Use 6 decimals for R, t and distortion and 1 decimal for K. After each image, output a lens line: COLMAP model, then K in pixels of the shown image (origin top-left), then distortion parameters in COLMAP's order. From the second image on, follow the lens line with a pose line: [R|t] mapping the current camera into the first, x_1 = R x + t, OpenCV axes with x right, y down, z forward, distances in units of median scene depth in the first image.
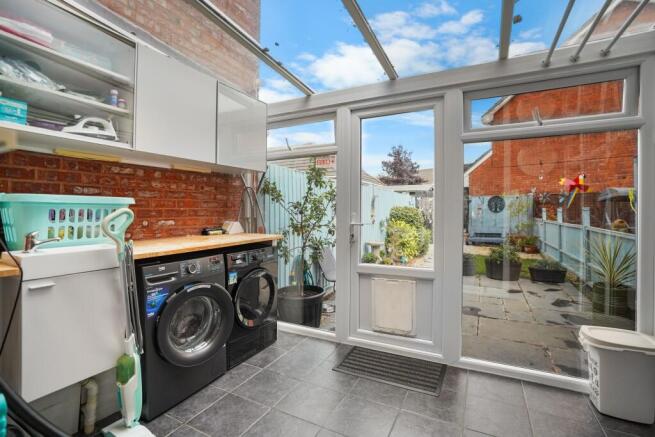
lens RADIAL K [[312.3, 0, 325.7], [0, 312.3, 205.6], [0, 0, 1]] dist [-0.068952, 0.028337]
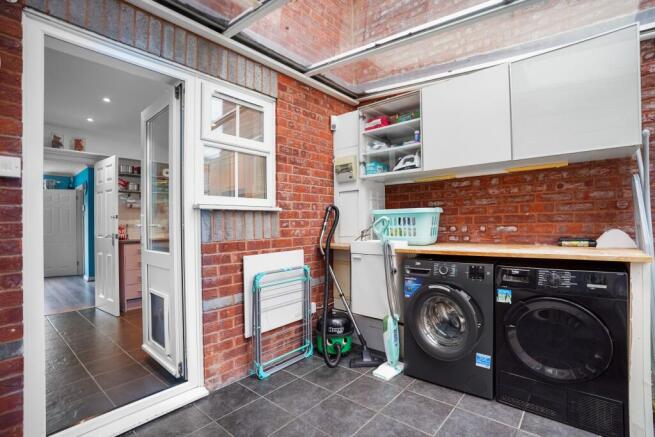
lens RADIAL K [[305.0, 0, 328.7], [0, 305.0, 217.2], [0, 0, 1]] dist [-0.072988, 0.028670]
pose [[-0.232703, -0.017640, -0.972388, 0.583118], [0.029679, 0.999241, -0.025229, 0.028769], [0.972095, -0.034730, -0.232003, 0.726942]]
